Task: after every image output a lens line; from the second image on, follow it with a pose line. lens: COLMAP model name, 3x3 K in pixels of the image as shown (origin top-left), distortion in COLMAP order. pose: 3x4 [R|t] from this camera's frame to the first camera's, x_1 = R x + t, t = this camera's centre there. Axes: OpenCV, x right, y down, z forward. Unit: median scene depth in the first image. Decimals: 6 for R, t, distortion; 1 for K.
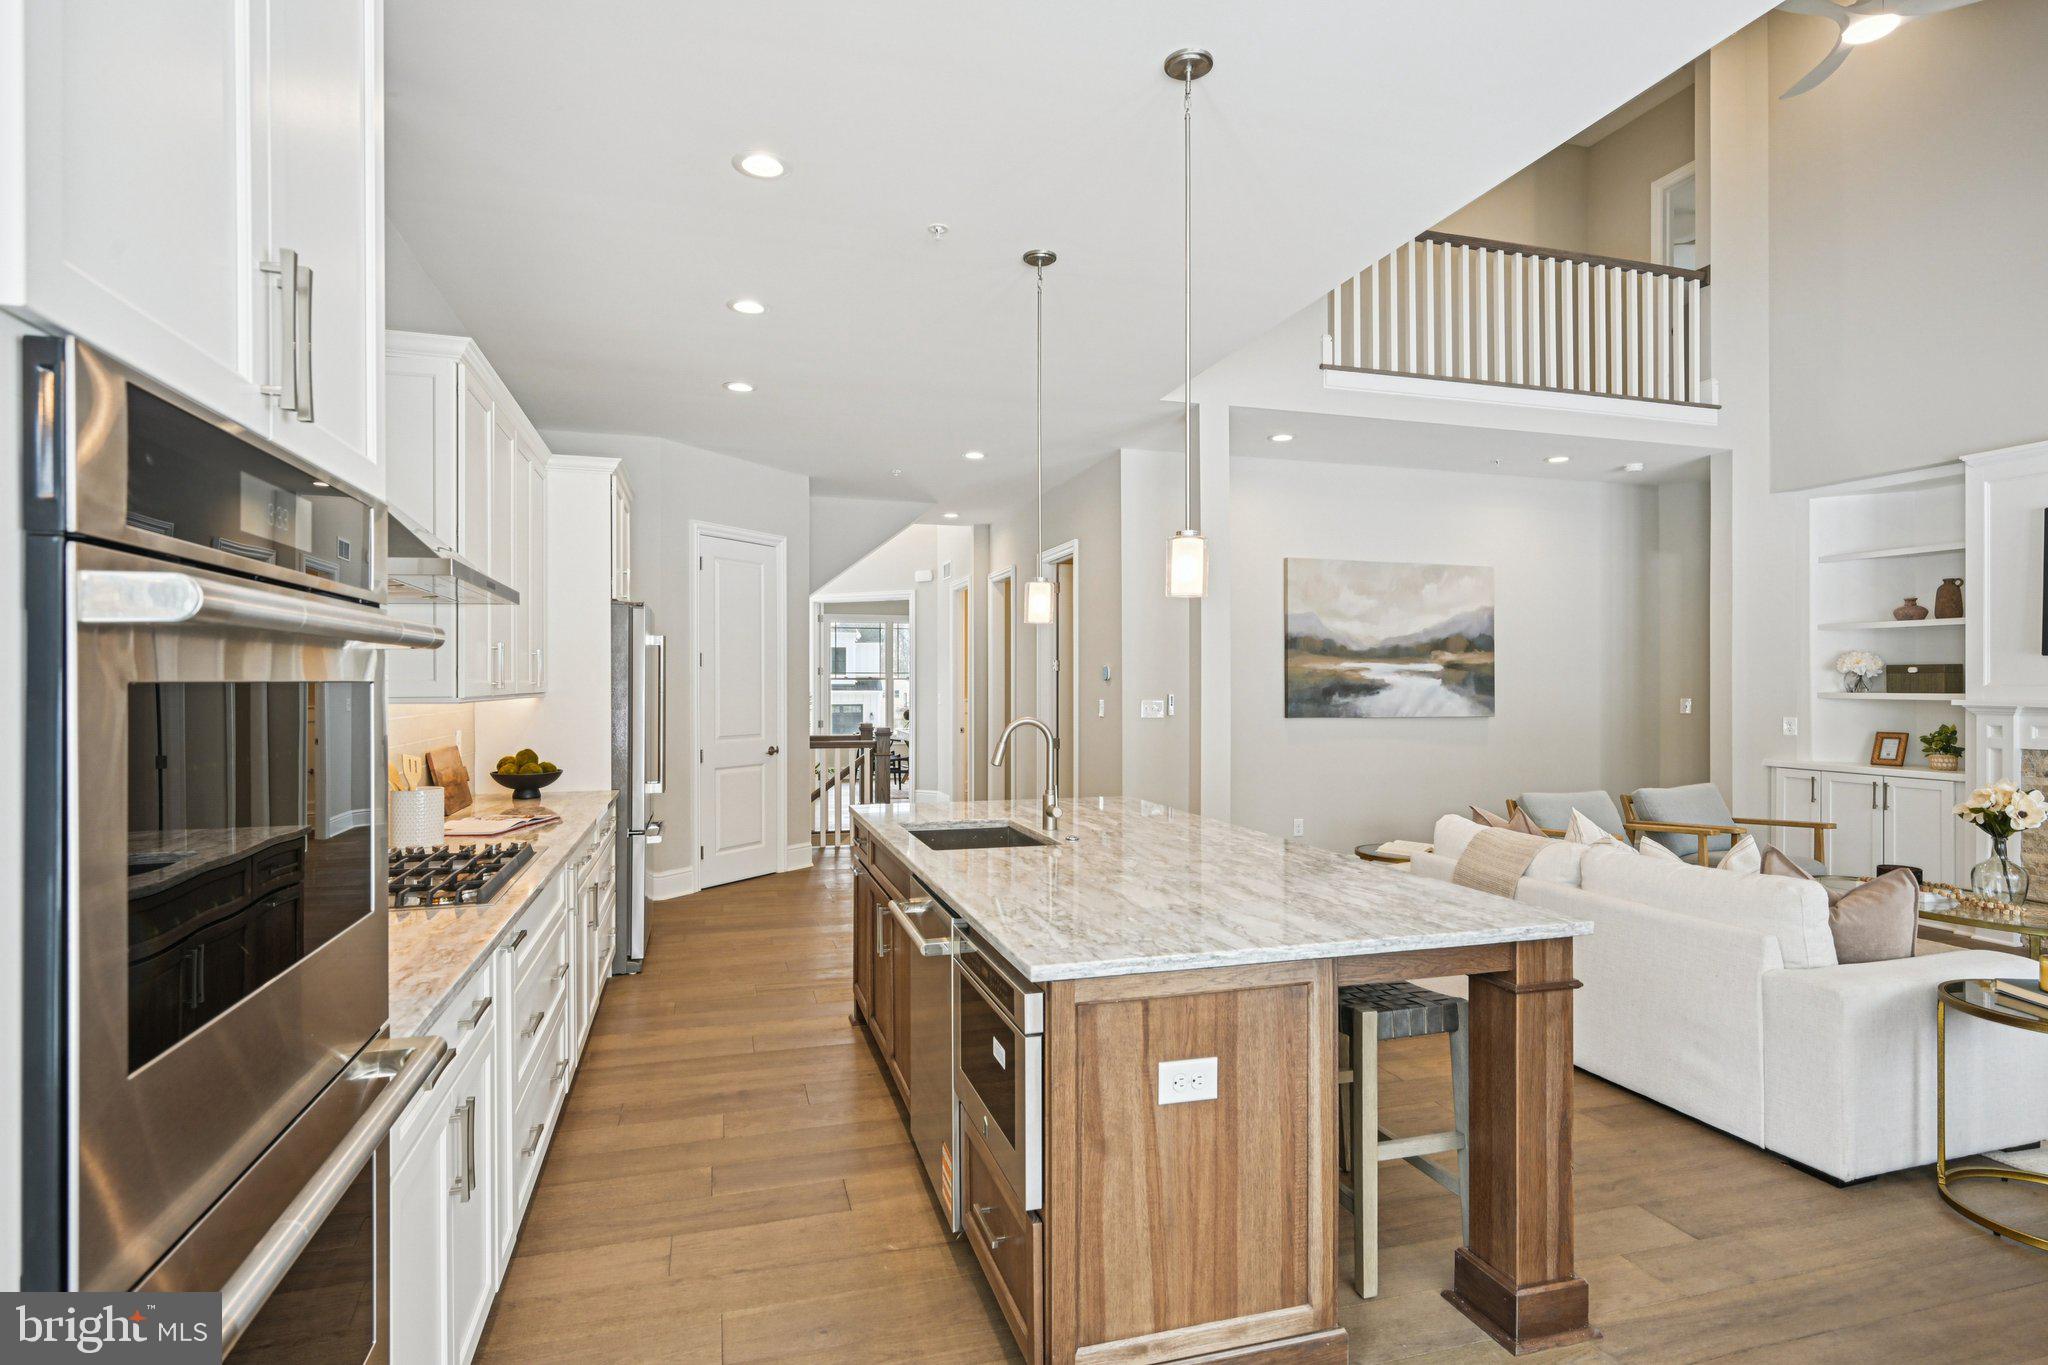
lens RADIAL K [[1055.4, 0, 1025.5], [0, 1055.4, 680.9], [0, 0, 1]] dist [0.004925, -0.002283]
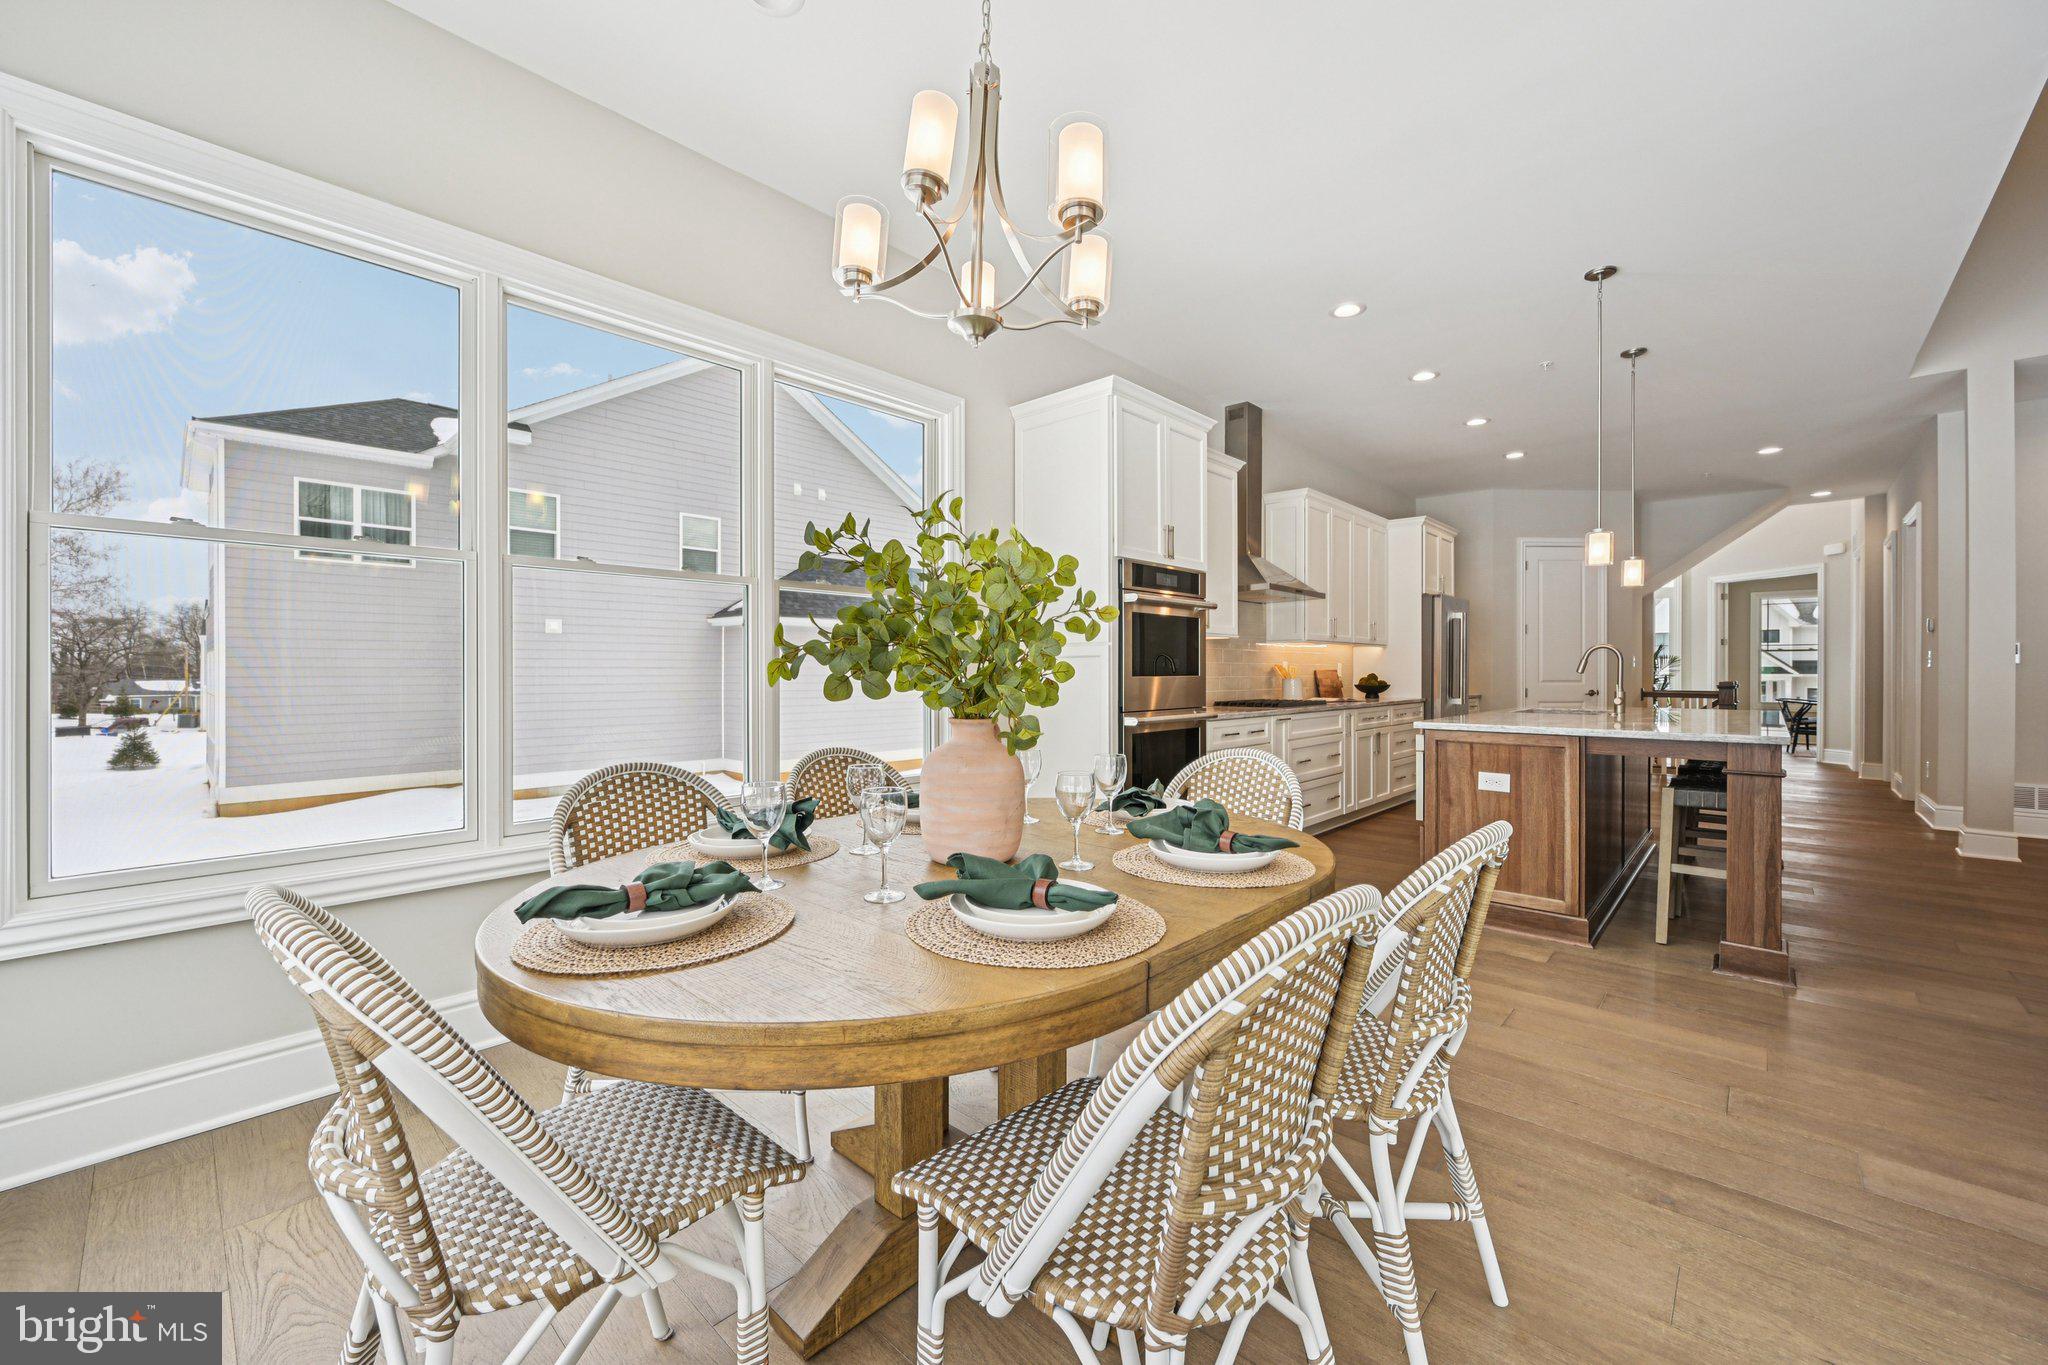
lens RADIAL K [[810.2, 0, 1026.6], [0, 810.2, 679.7], [0, 0, 1]] dist [-0.001404, 0.000149]
pose [[0.517791, 0.008504, -0.855465, 0.325237], [0.001945, 0.999936, 0.011117, 0.038896], [0.855505, -0.007420, 0.517741, -0.223059]]
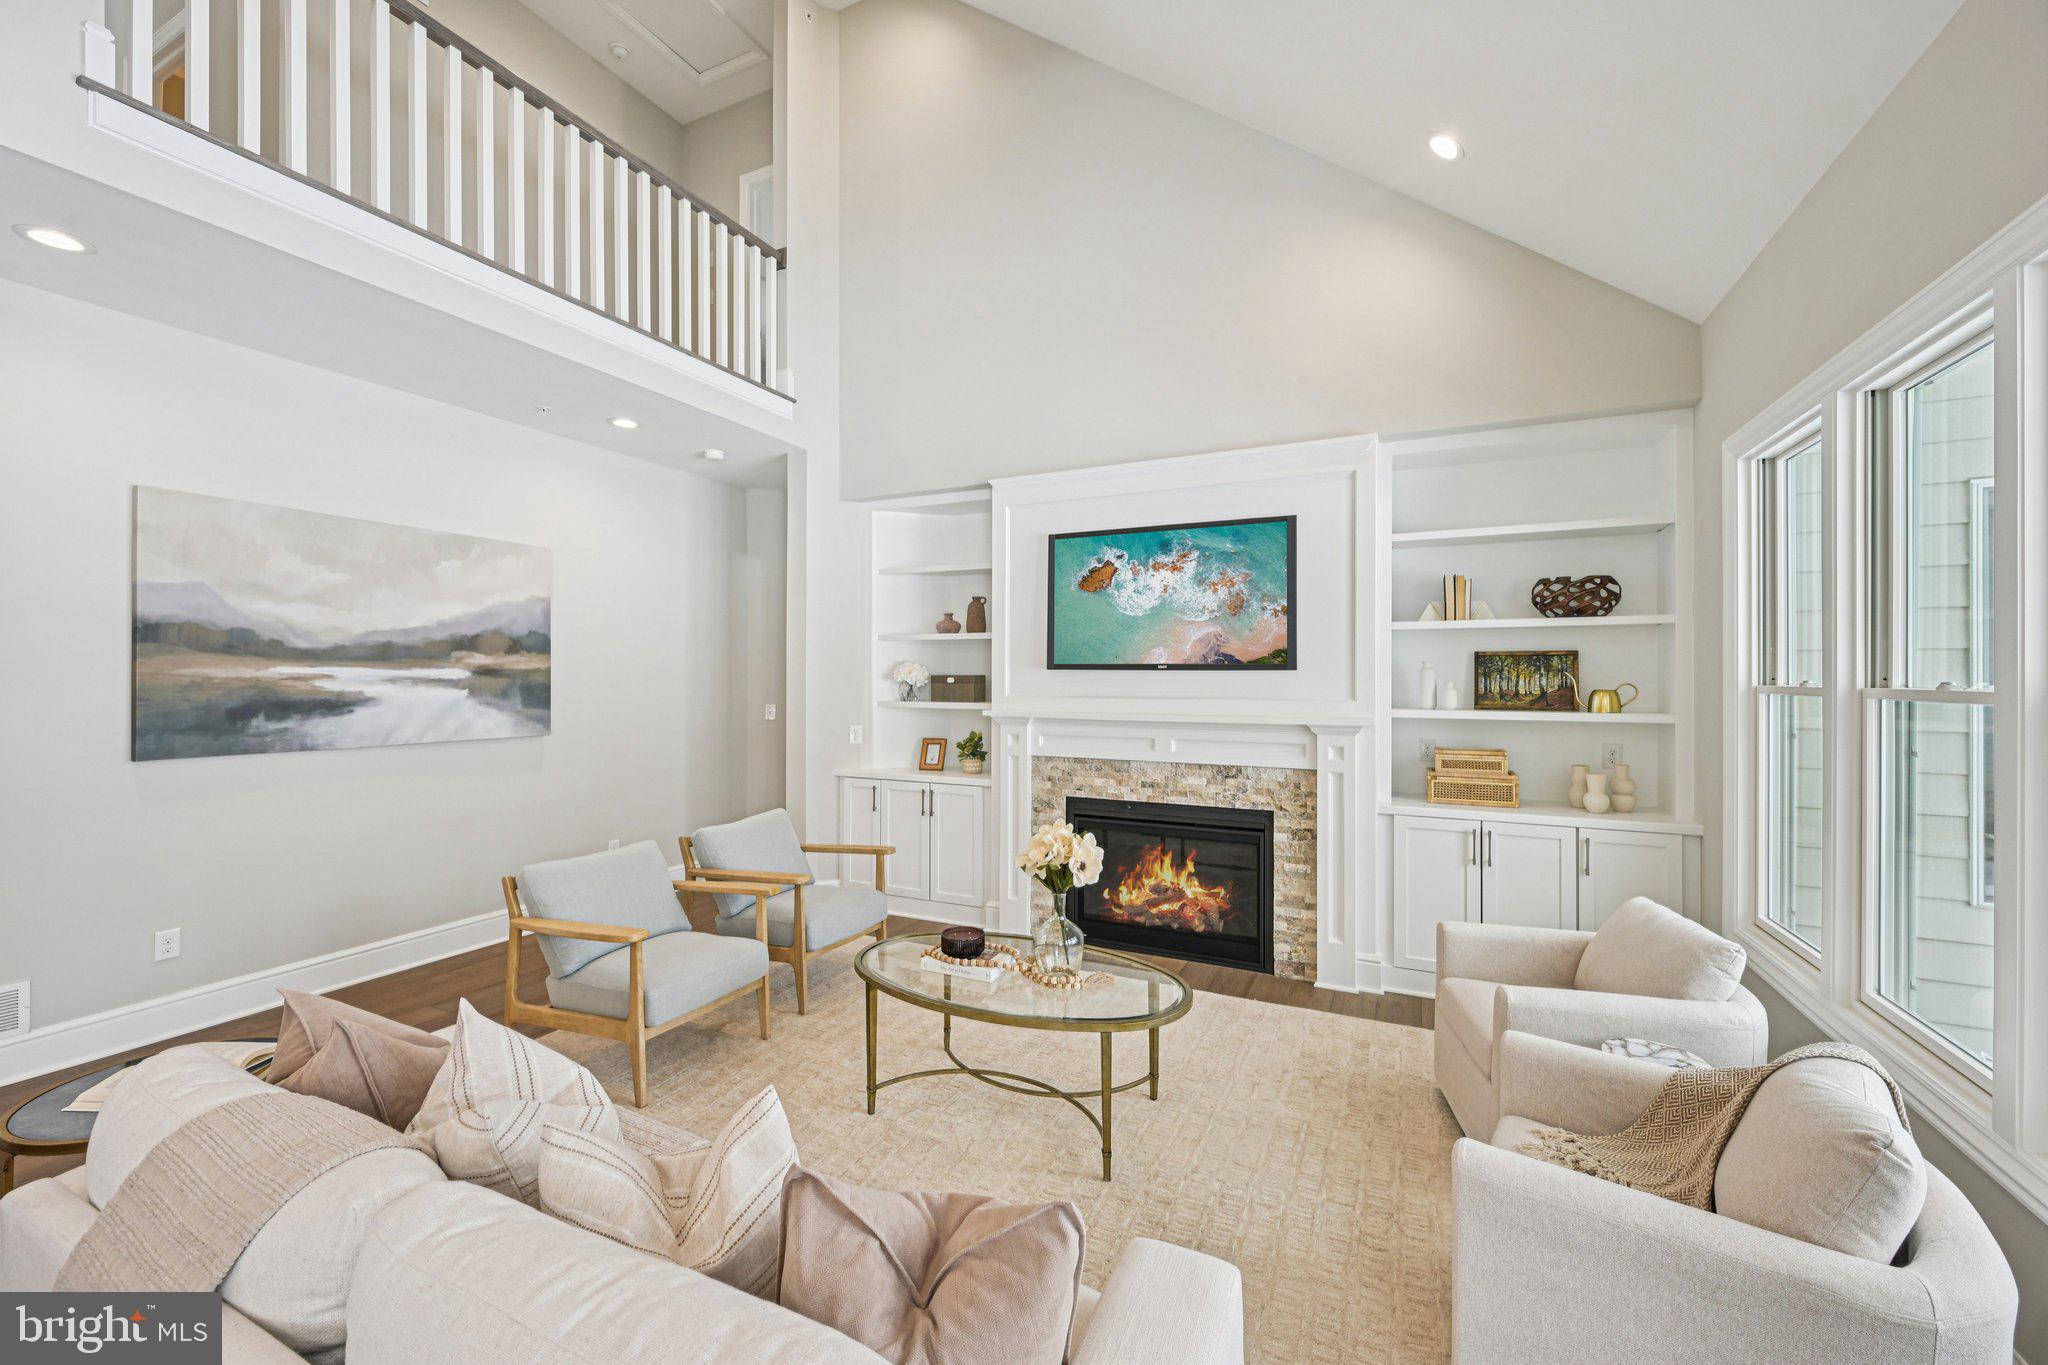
lens RADIAL K [[810.2, 0, 1032.4], [0, 810.2, 675.6], [0, 0, 1]] dist [-0.001404, 0.000149]
pose [[0.669966, 0.001326, 0.742391, 0.262506], [-0.003397, 0.999993, 0.001280, -0.015127], [-0.742384, -0.003380, 0.669966, 0.357914]]
